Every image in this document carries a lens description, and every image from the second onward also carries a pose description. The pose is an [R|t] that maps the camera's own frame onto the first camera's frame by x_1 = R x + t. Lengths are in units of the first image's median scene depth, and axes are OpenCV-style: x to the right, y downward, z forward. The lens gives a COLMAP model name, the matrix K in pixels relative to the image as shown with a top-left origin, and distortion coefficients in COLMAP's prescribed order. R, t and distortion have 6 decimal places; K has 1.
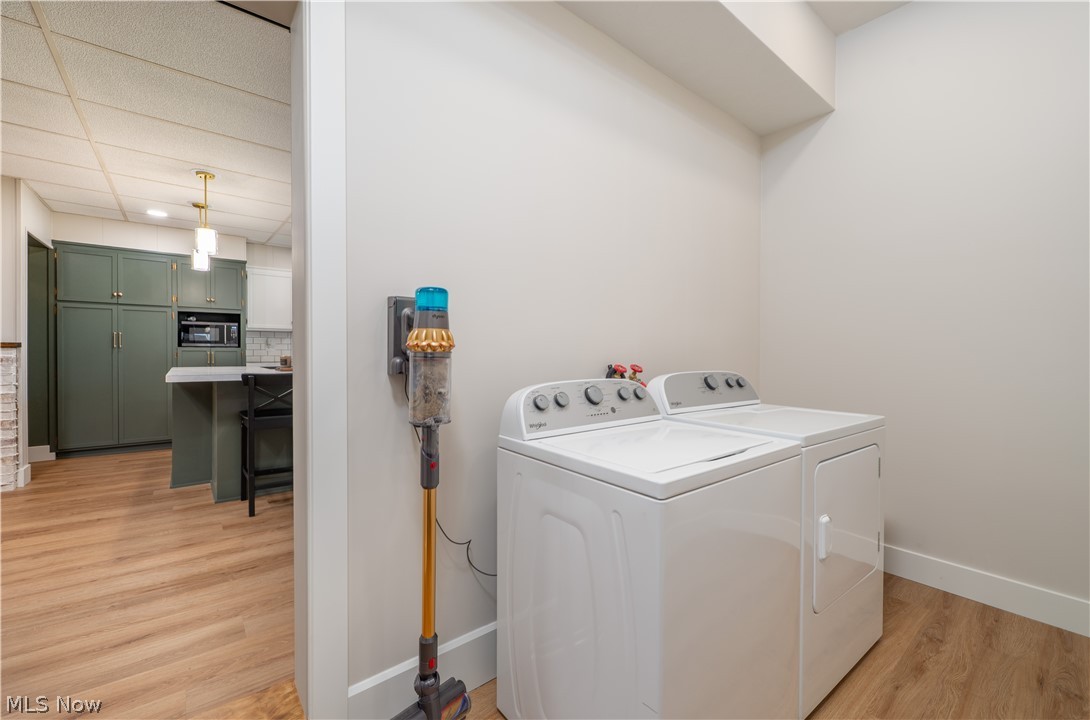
lens RADIAL K [[451.3, 0, 547.9], [0, 451.3, 360.2], [0, 0, 1]] dist [0.001226, 0.000147]
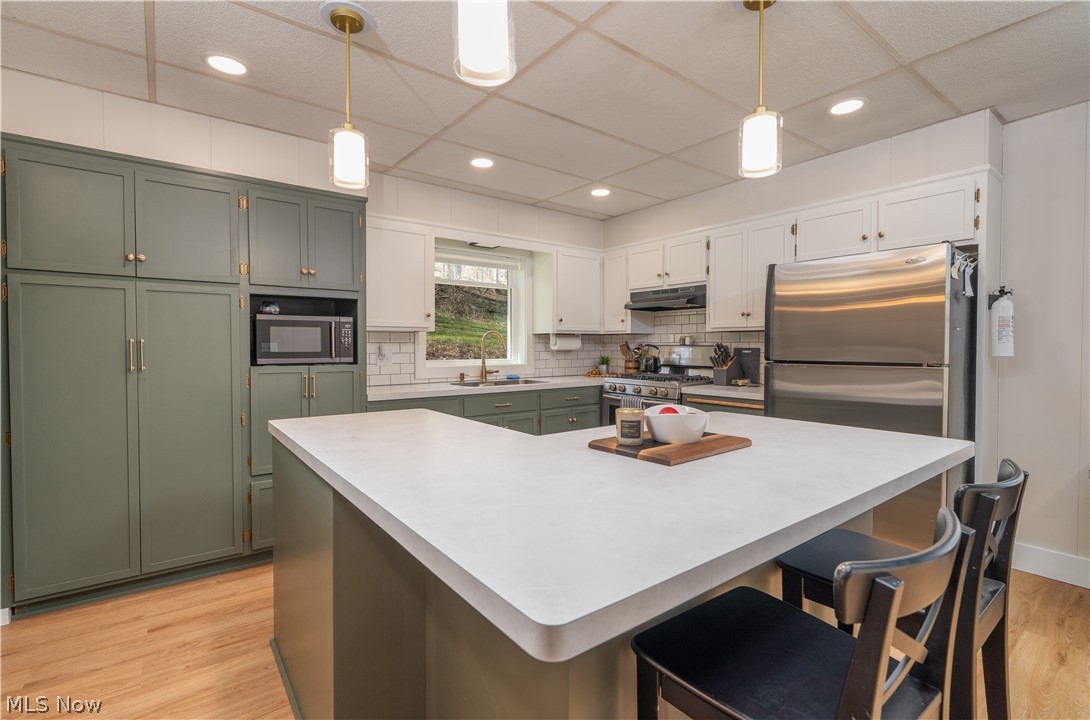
lens RADIAL K [[497.9, 0, 542.5], [0, 497.9, 360.9], [0, 0, 1]] dist [0.003723, -0.000054]
pose [[0.999607, -0.002710, -0.027905, -0.468413], [0.002996, 0.999944, 0.010186, -0.038080], [0.027876, -0.010266, 0.999559, 0.447018]]
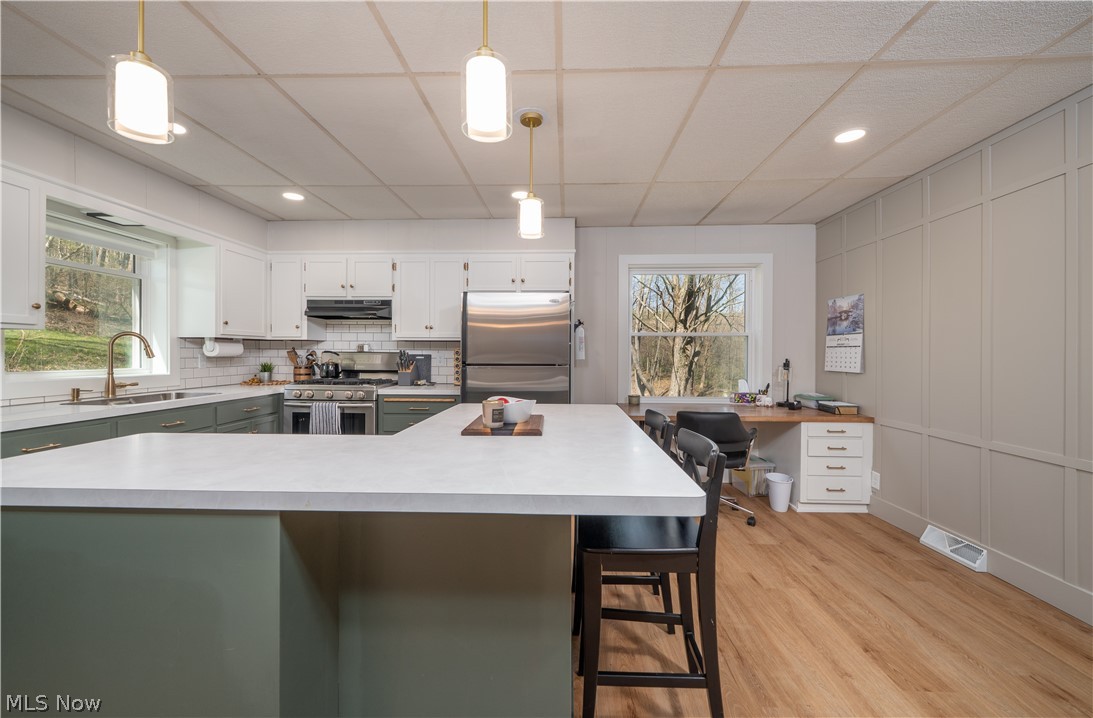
lens RADIAL K [[452.5, 0, 548.9], [0, 452.5, 353.3], [0, 0, 1]] dist [0.001226, 0.000147]
pose [[0.654302, 0.000094, 0.756234, -0.664338], [0.013351, 0.999843, -0.011675, -0.038395], [-0.756116, 0.017736, 0.654198, 0.481713]]
